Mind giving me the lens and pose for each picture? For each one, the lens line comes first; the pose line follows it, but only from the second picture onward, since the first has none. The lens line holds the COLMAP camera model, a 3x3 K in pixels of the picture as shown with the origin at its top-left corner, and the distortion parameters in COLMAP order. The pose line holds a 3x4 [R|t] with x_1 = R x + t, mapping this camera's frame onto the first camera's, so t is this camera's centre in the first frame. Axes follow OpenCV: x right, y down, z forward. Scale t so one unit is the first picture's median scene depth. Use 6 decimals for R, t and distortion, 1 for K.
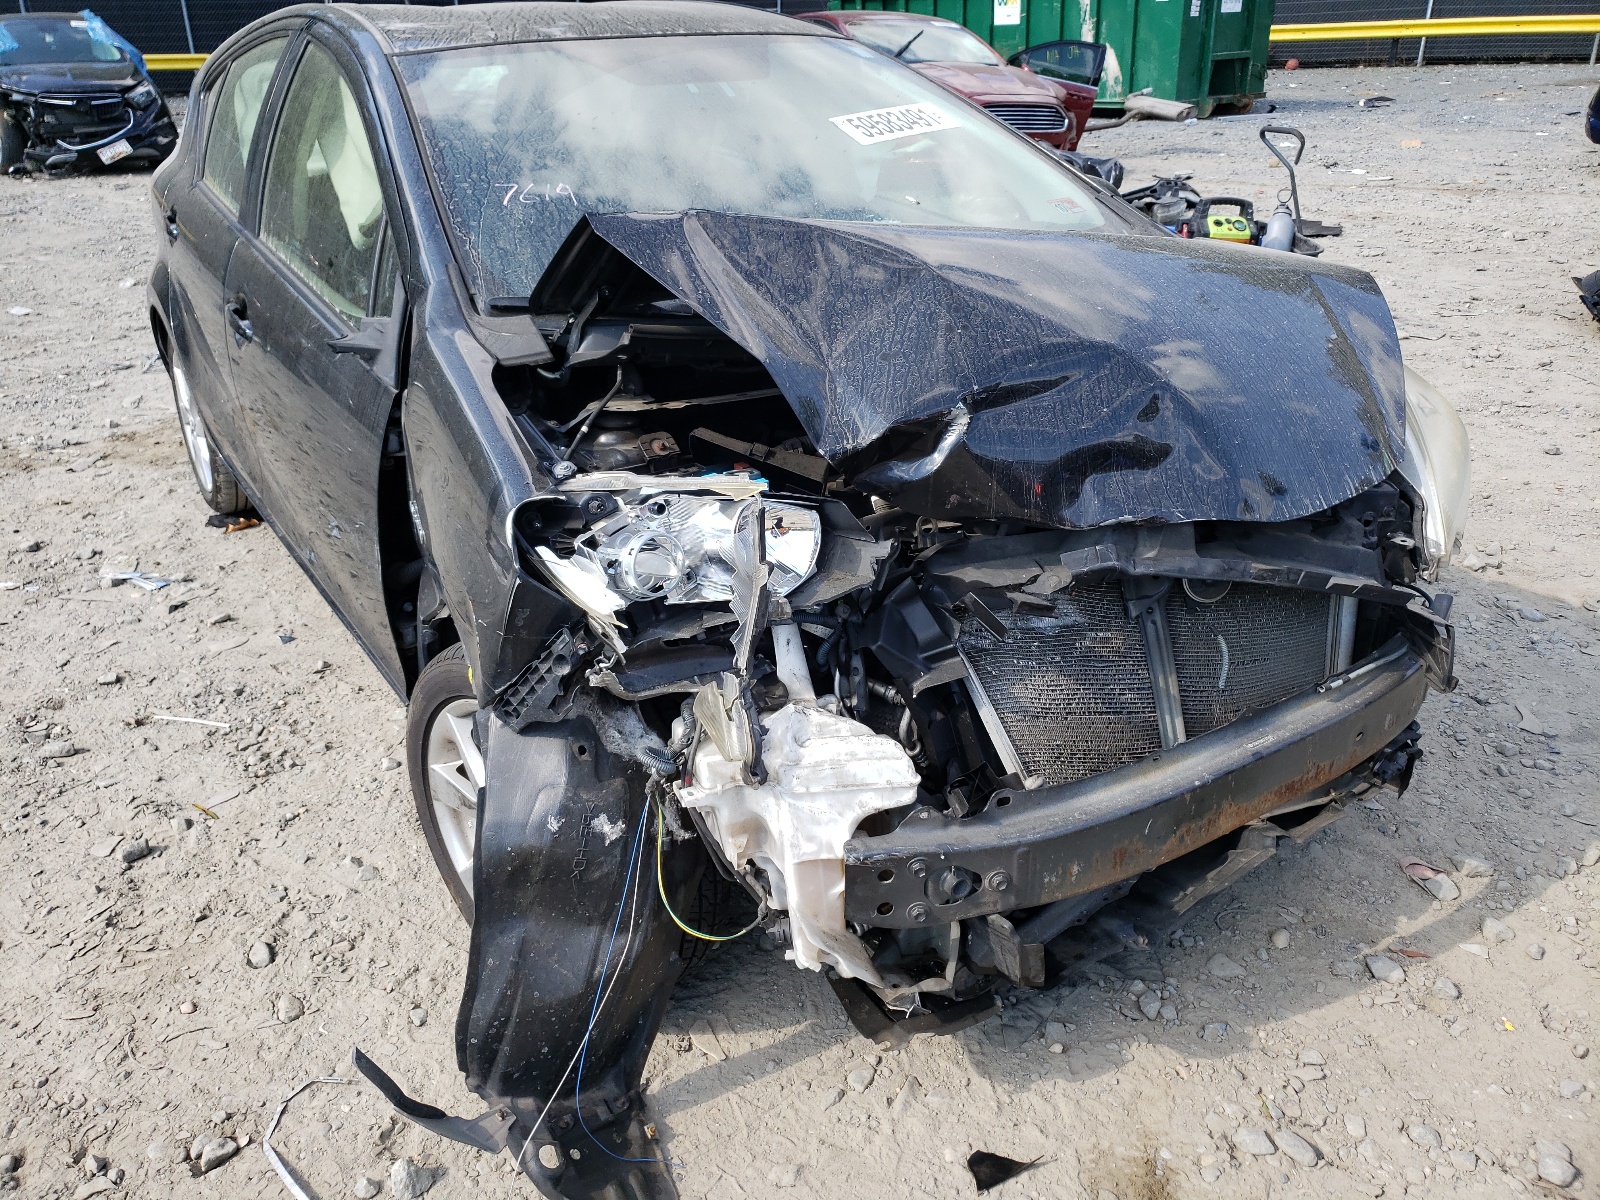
lens RADIAL K [[1188.2, 0, 798.3], [0, 1188.2, 550.9], [0, 0, 1]] dist [0.029048, 0.005404]
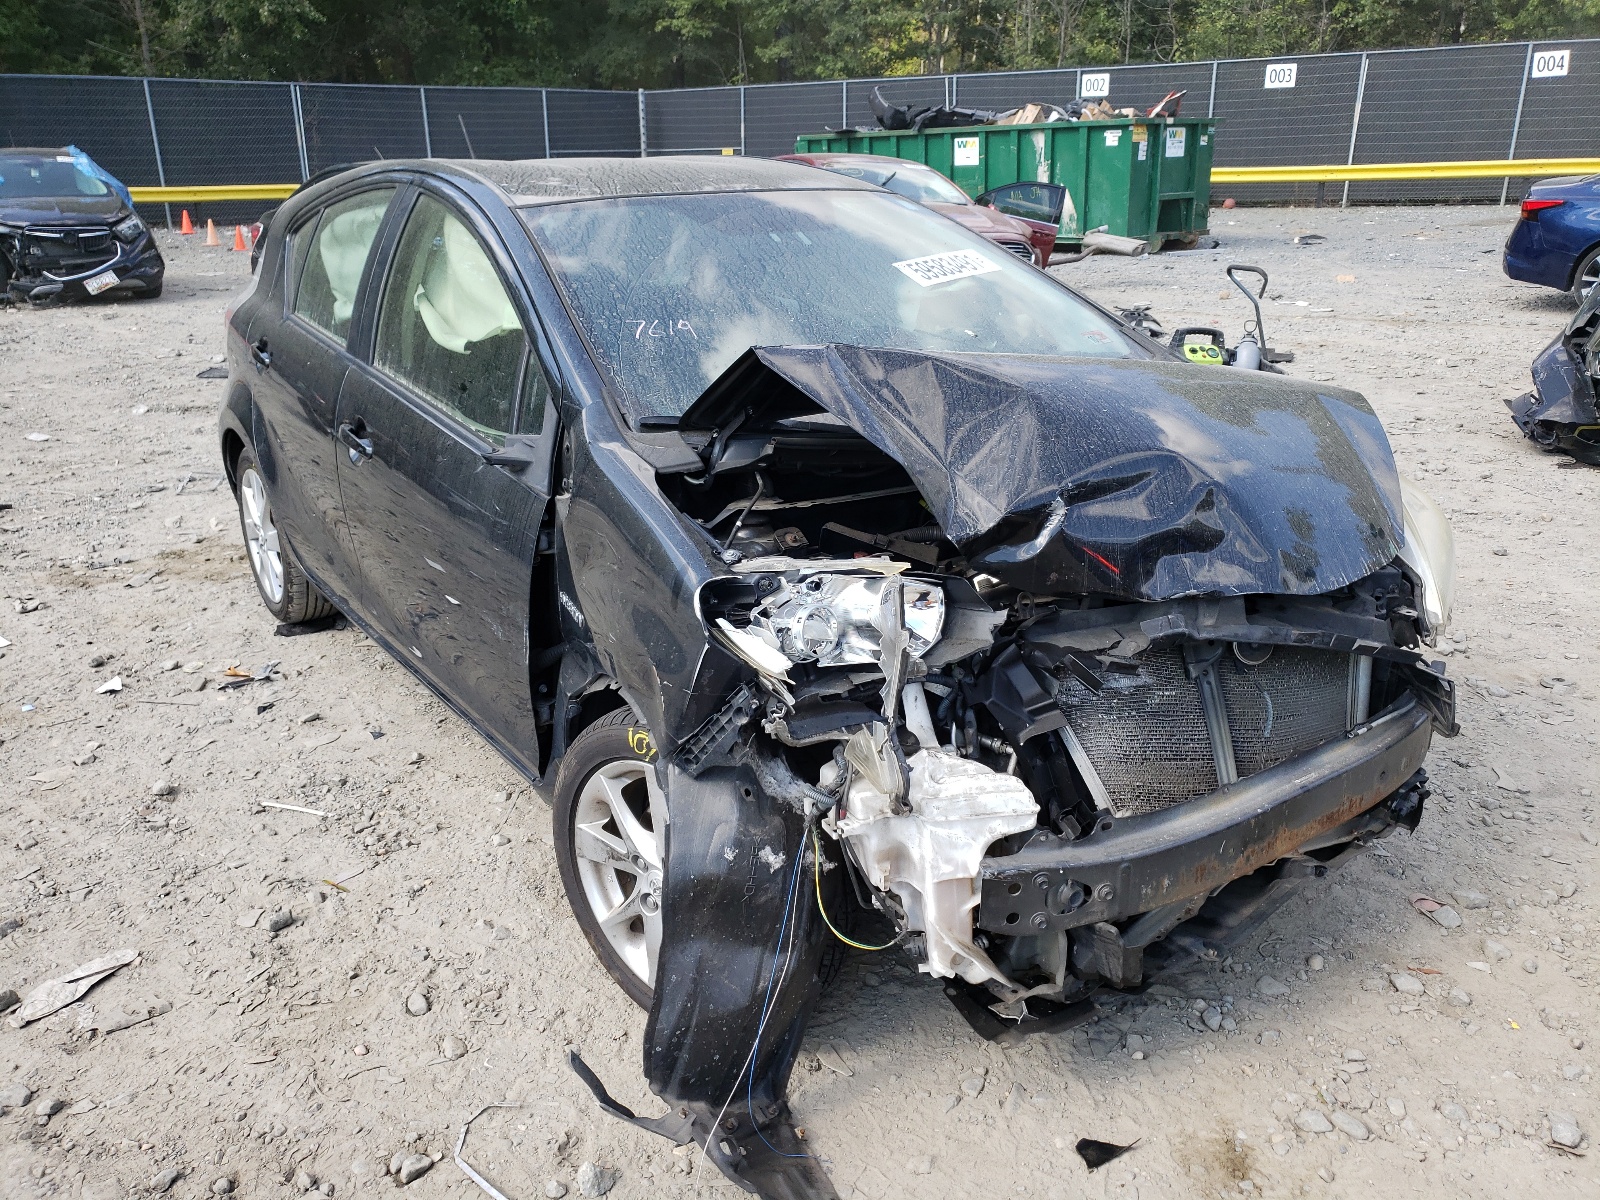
lens RADIAL K [[1222.8, 0, 800.0], [0, 1222.8, 600.0], [0, 0, 1]] dist [0.032192, 0.000497]
pose [[0.998146, -0.013165, 0.059428, -0.169940], [0.017109, 0.997650, -0.066352, 0.049397], [-0.058415, 0.067246, 0.996025, -0.188046]]
